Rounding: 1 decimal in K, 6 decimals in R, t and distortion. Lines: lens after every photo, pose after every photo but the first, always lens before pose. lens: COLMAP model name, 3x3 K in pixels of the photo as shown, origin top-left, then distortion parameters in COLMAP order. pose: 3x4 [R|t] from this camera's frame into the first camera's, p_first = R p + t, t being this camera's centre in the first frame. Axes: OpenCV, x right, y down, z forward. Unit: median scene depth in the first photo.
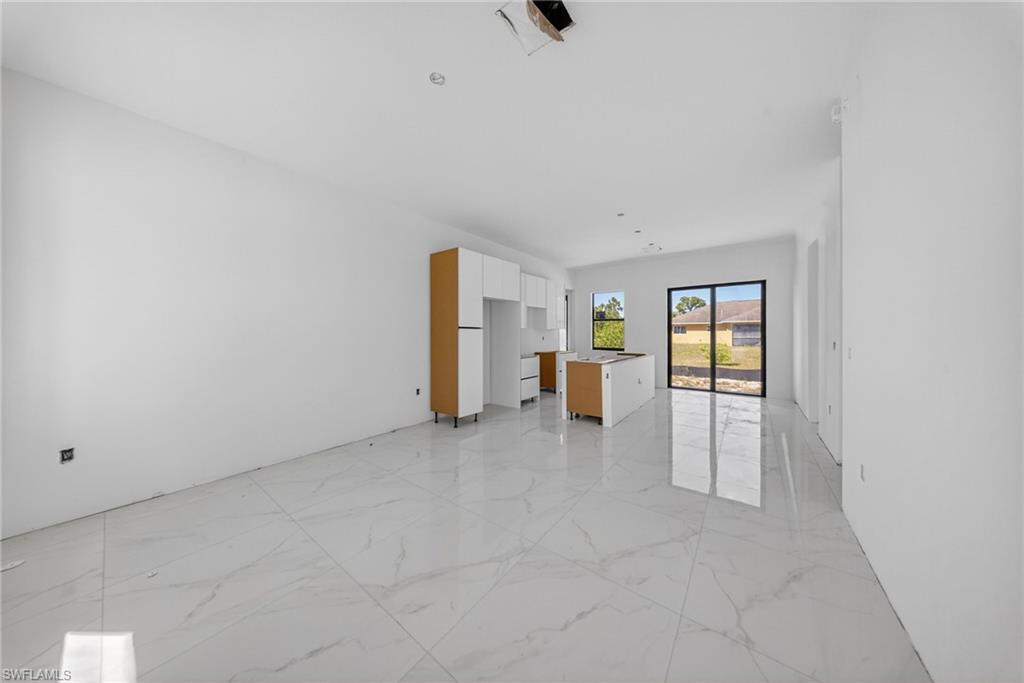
lens RADIAL K [[310.0, 0, 512.0], [0, 310.0, 341.5], [0, 0, 1]] dist [-0.042444, -0.000019]
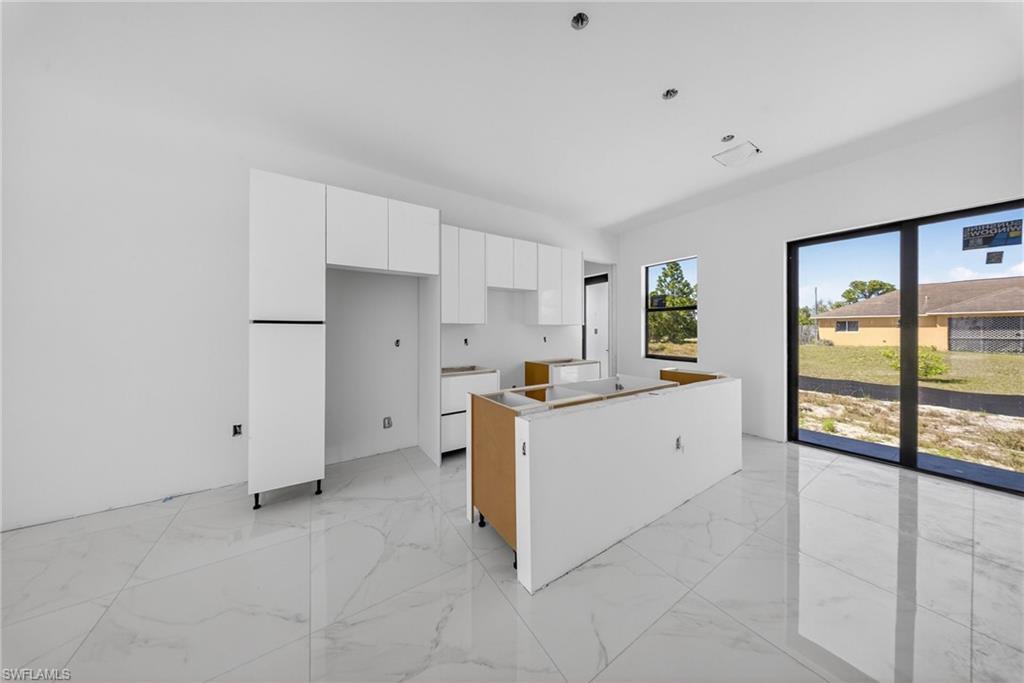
lens RADIAL K [[314.6, 0, 516.9], [0, 314.6, 336.3], [0, 0, 1]] dist [-0.012286, -0.000045]
pose [[0.948968, 0.010097, -0.315210, 0.219199], [-0.011870, 0.999923, -0.003704, -0.012188], [0.315148, 0.007256, 0.949015, 0.332021]]
